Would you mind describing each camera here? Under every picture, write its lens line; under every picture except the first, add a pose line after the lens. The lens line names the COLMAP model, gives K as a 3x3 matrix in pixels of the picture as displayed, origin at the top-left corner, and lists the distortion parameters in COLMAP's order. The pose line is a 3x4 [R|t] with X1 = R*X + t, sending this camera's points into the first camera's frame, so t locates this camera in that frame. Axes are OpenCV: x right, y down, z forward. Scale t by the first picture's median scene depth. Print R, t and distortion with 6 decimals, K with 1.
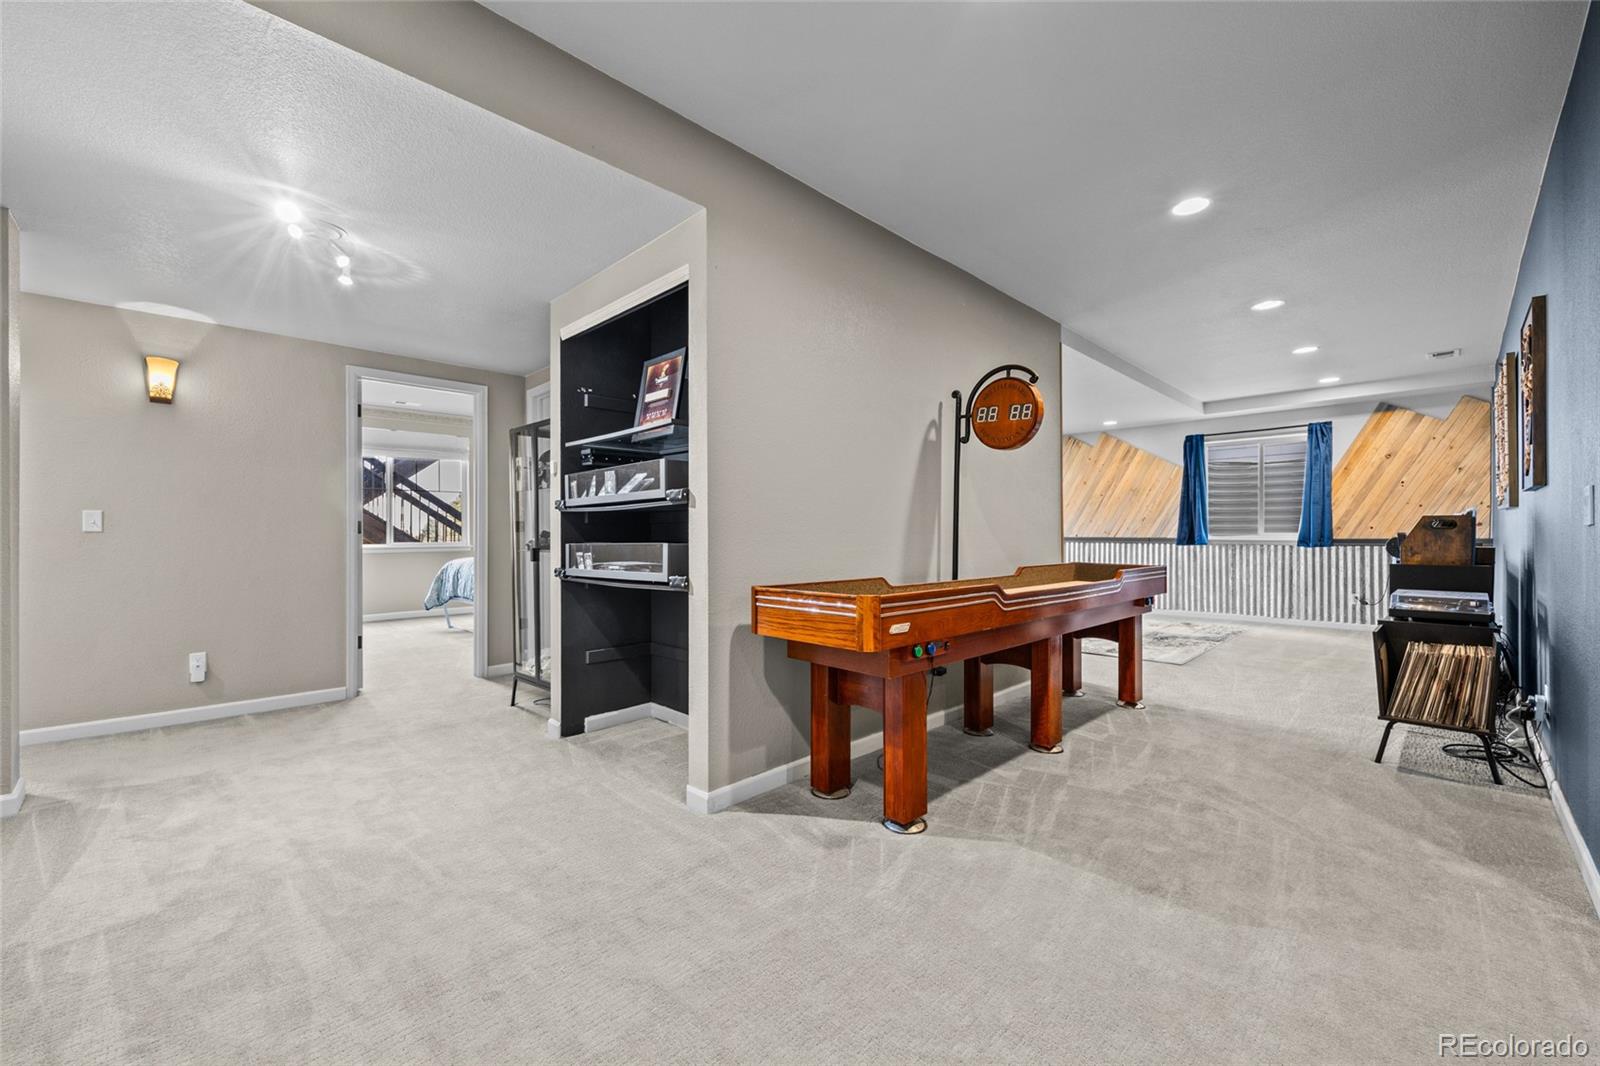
lens RADIAL K [[643.2, 0, 796.6], [0, 643.2, 537.2], [0, 0, 1]] dist [0.002329, 0.000075]
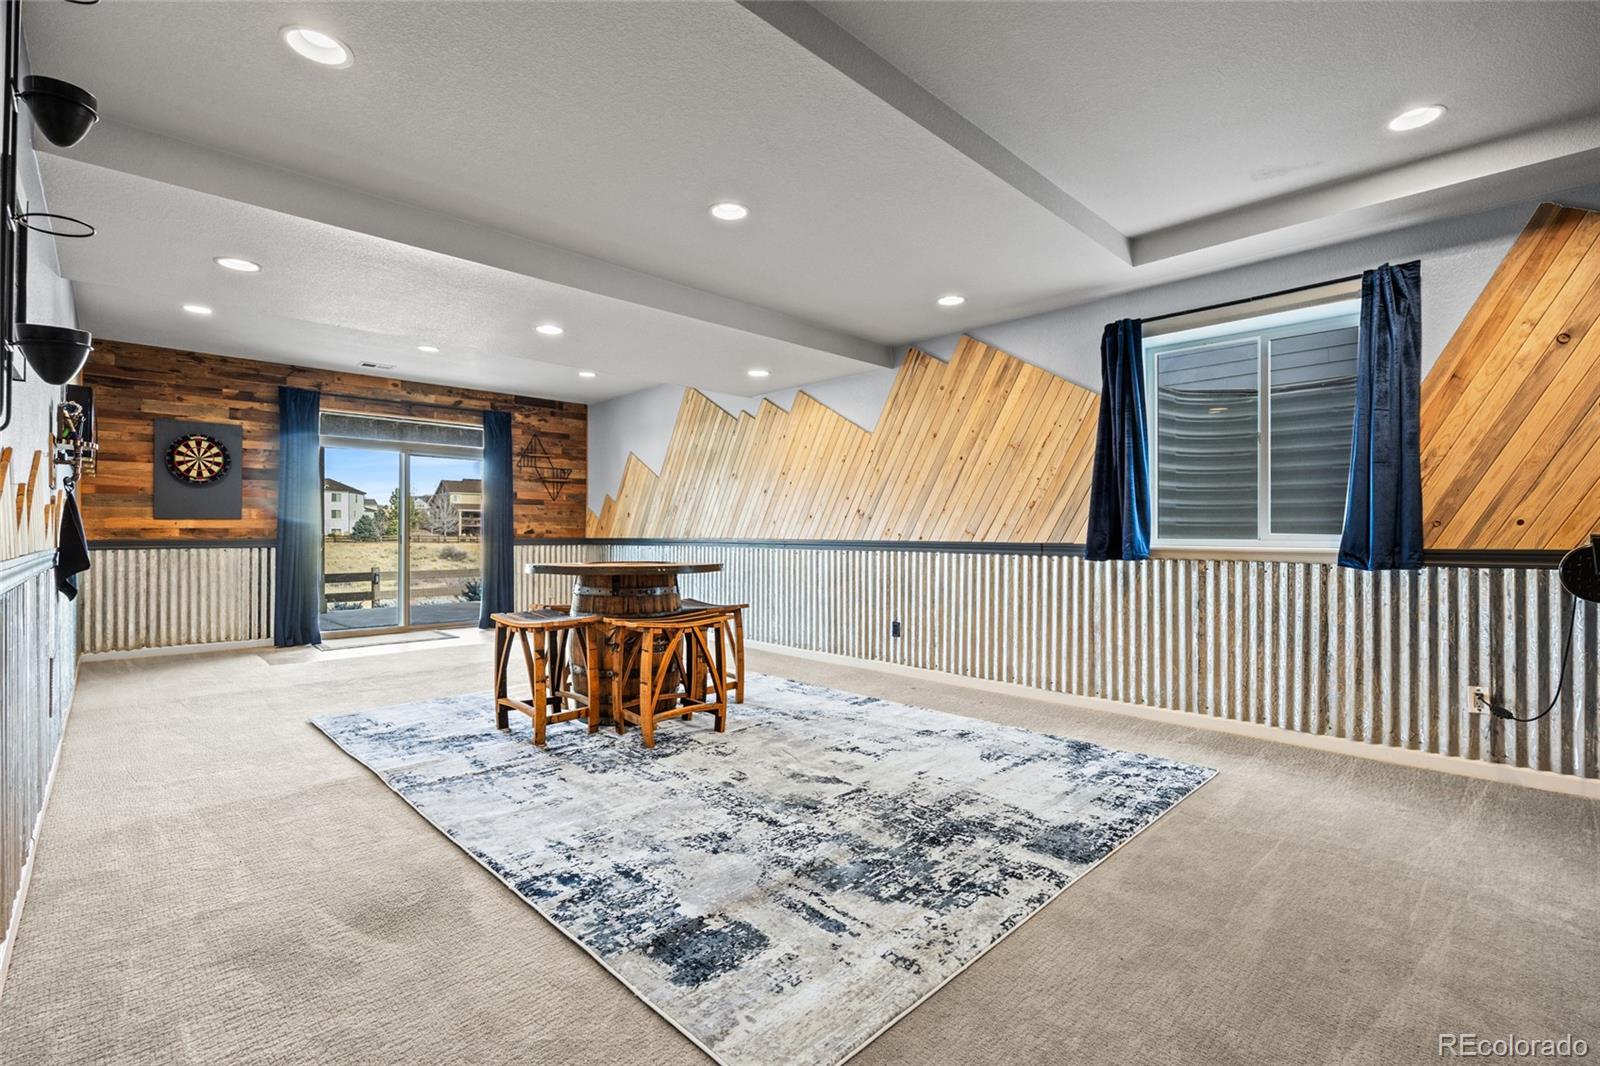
lens RADIAL K [[730.8, 0, 809.0], [0, 730.8, 532.8], [0, 0, 1]] dist [-0.004337, -0.000716]
pose [[0.999760, 0.005613, 0.021157, 0.423051], [-0.005456, 0.999957, -0.007454, -0.002599], [-0.021198, 0.007337, 0.999748, 0.533014]]
